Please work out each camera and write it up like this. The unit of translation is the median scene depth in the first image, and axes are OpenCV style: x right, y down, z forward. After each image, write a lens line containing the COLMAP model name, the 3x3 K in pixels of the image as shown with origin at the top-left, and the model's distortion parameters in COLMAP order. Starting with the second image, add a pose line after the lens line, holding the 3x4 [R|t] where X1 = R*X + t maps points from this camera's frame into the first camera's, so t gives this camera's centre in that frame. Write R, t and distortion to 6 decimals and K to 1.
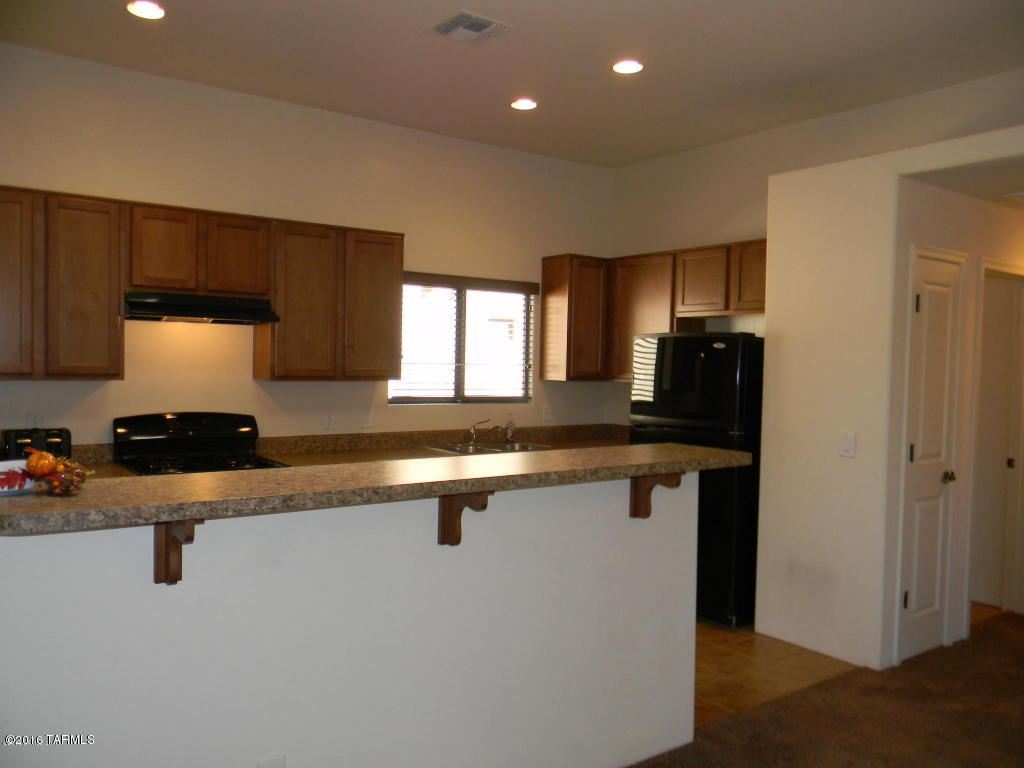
lens RADIAL K [[818.4, 0, 505.5], [0, 818.4, 391.9], [0, 0, 1]] dist [0.002561, -0.015295]
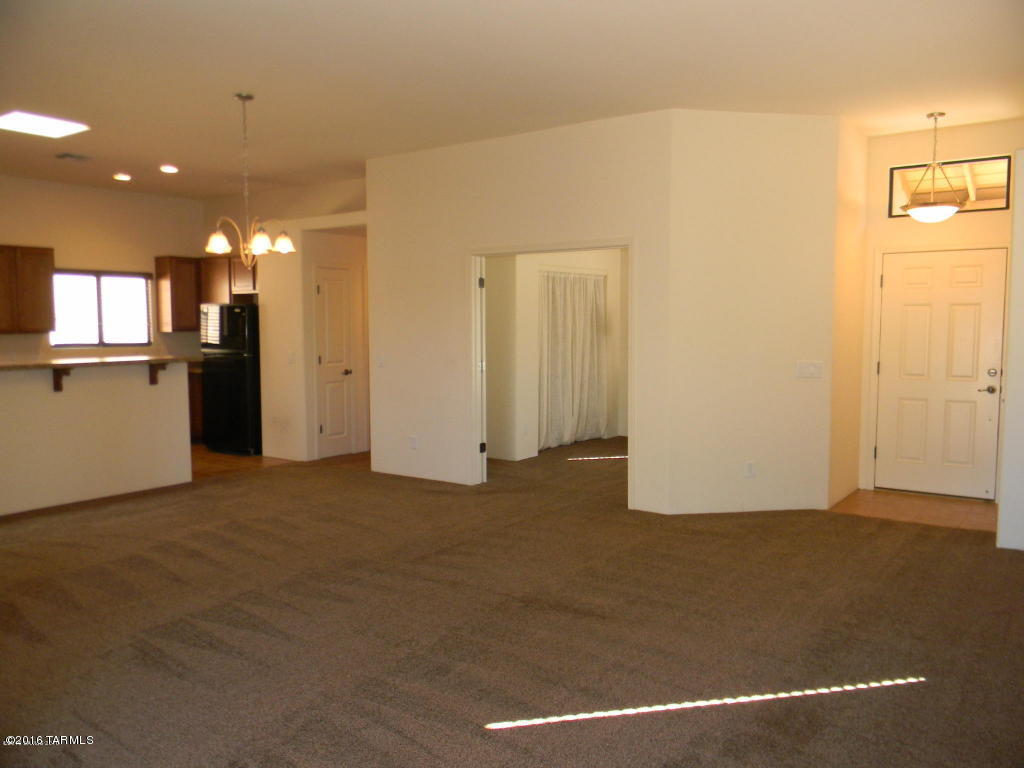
lens RADIAL K [[825.8, 0, 500.1], [0, 825.8, 397.6], [0, 0, 1]] dist [-0.001957, 0.000144]
pose [[0.953863, -0.049227, 0.296180, 0.241446], [0.031664, 0.997460, 0.063807, 0.039482], [-0.298569, -0.051485, 0.952998, -0.949709]]
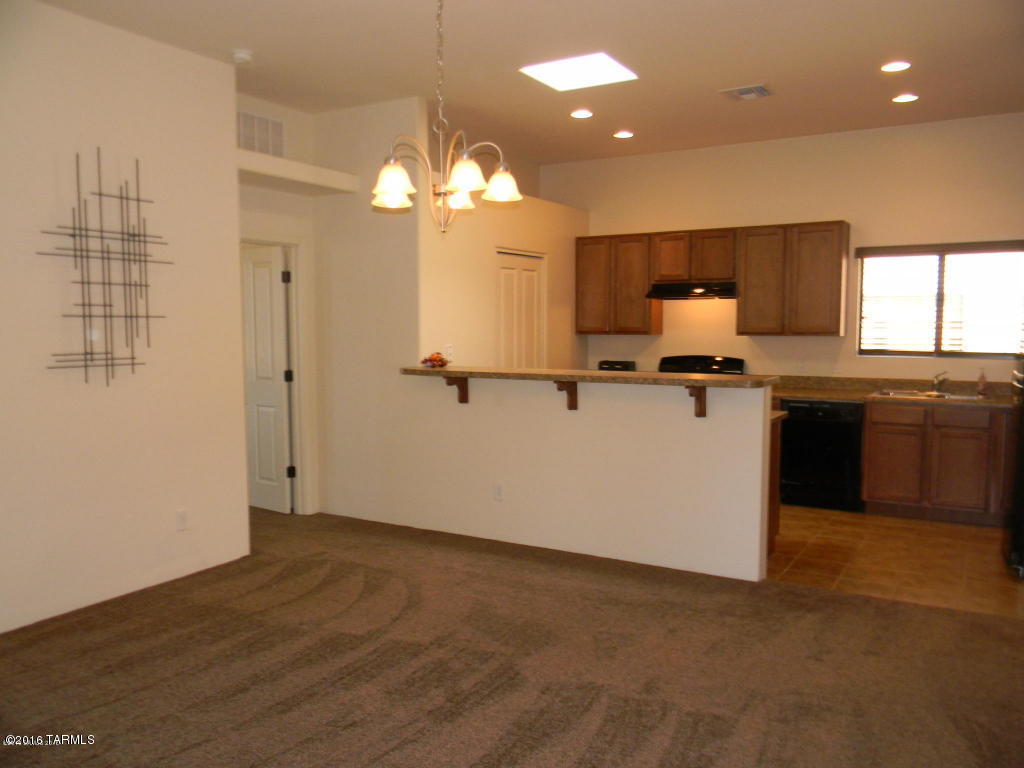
lens RADIAL K [[818.4, 0, 505.5], [0, 818.4, 391.9], [0, 0, 1]] dist [0.002561, -0.015295]
pose [[0.385400, 0.059821, -0.920809, 0.867109], [-0.022590, 0.998209, 0.055395, 0.014702], [0.922473, -0.000548, 0.386061, 0.022938]]
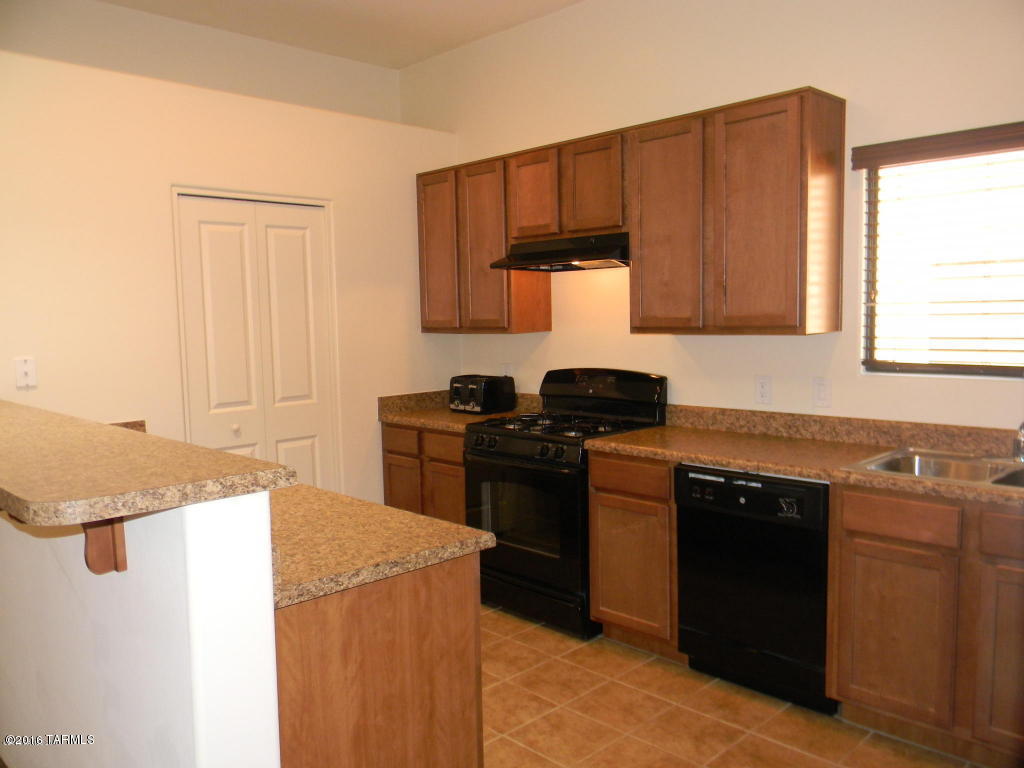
lens RADIAL K [[818.4, 0, 505.5], [0, 818.4, 391.9], [0, 0, 1]] dist [0.002561, -0.015295]
pose [[0.143594, 0.070515, -0.987121, 0.450767], [-0.012954, 0.997507, 0.069373, -0.009811], [0.989552, 0.002826, 0.144149, 0.700517]]
